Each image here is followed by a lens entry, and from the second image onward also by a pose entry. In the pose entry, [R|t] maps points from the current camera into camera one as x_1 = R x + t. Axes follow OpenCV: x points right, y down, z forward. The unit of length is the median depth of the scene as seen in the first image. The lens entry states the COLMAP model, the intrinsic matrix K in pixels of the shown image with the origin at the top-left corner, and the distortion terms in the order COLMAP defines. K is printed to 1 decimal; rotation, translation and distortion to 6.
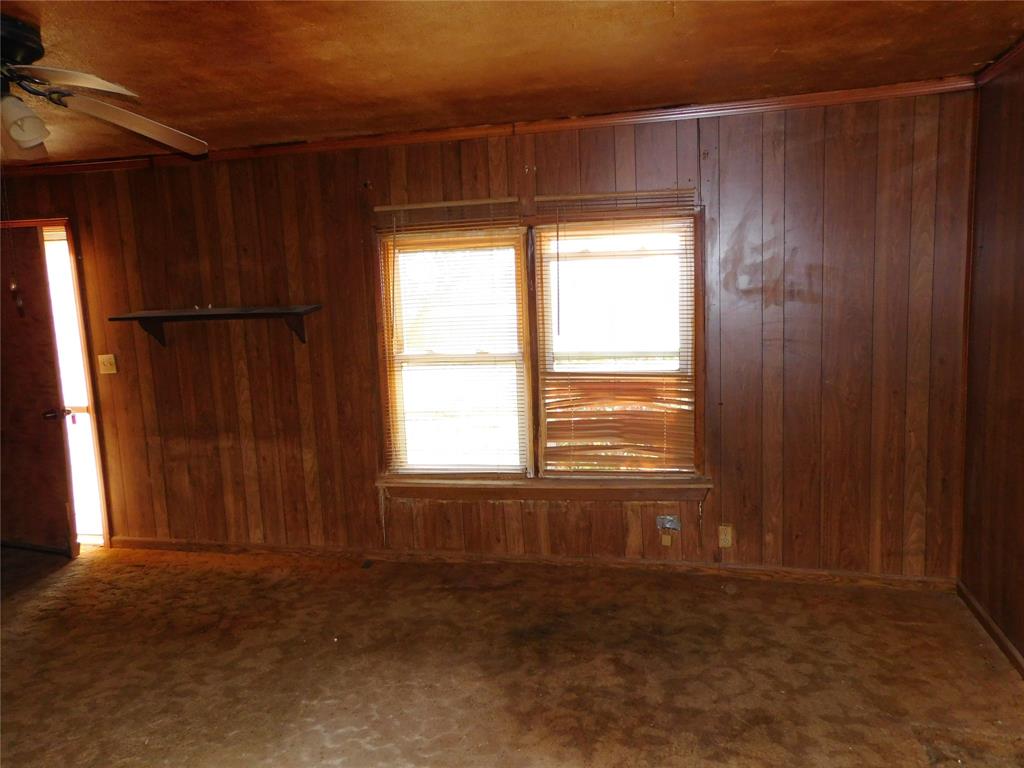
lens RADIAL K [[773.9, 0, 512.0], [0, 773.9, 384.0], [0, 0, 1]] dist [-0.039647, 0.118950]
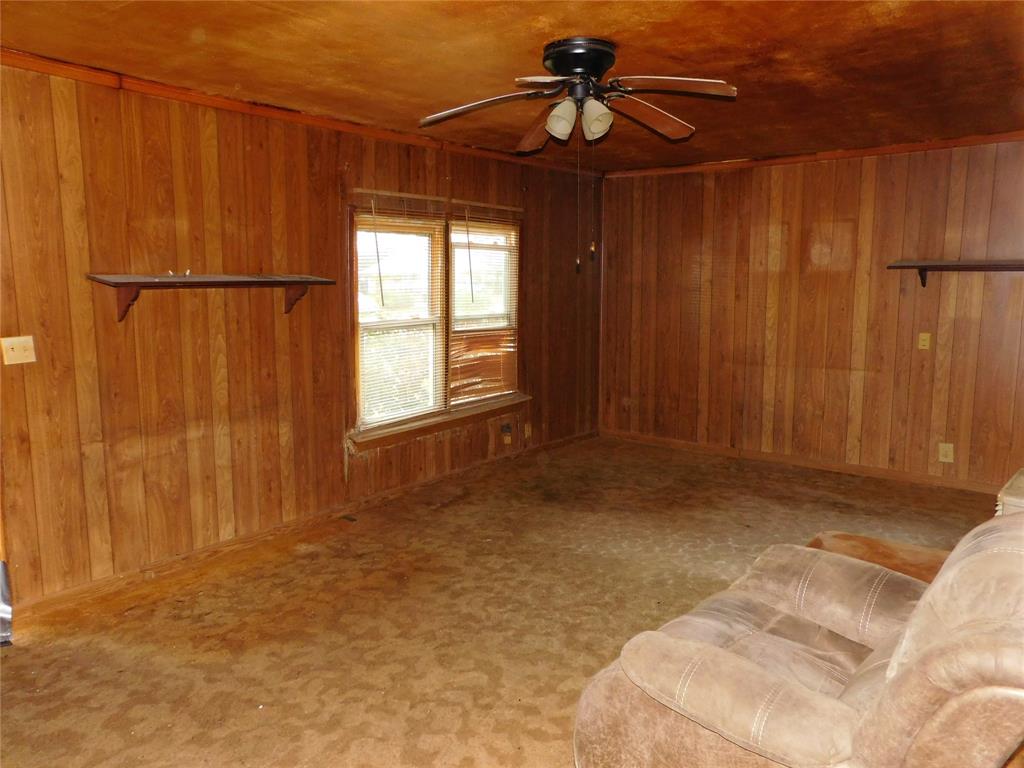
lens RADIAL K [[773.9, 0, 512.0], [0, 773.9, 384.0], [0, 0, 1]] dist [-0.039647, 0.118950]
pose [[0.392899, -0.091937, 0.914974, -1.067887], [0.096691, 0.993604, 0.058318, 0.006841], [-0.914484, 0.065557, 0.399275, 0.352507]]
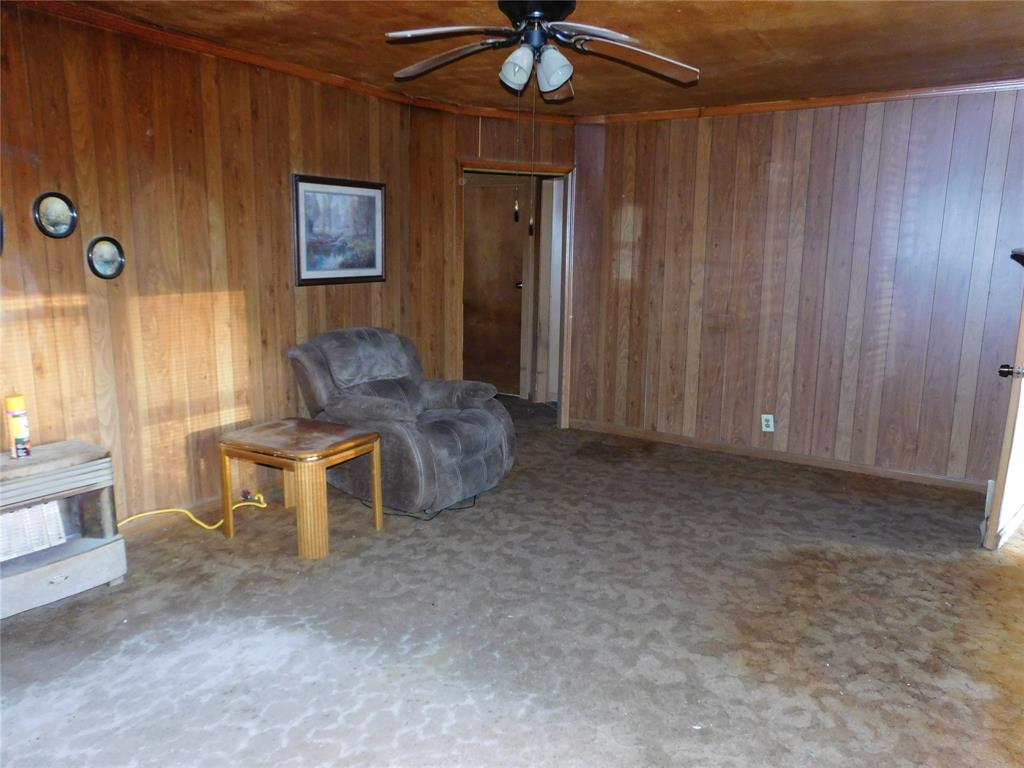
lens RADIAL K [[773.9, 0, 512.0], [0, 773.9, 384.0], [0, 0, 1]] dist [-0.039647, 0.118950]
pose [[-0.288047, 0.212188, -0.933812, 0.314101], [-0.117779, 0.959889, 0.254444, -0.092638], [0.950346, 0.183276, -0.251501, 0.762175]]
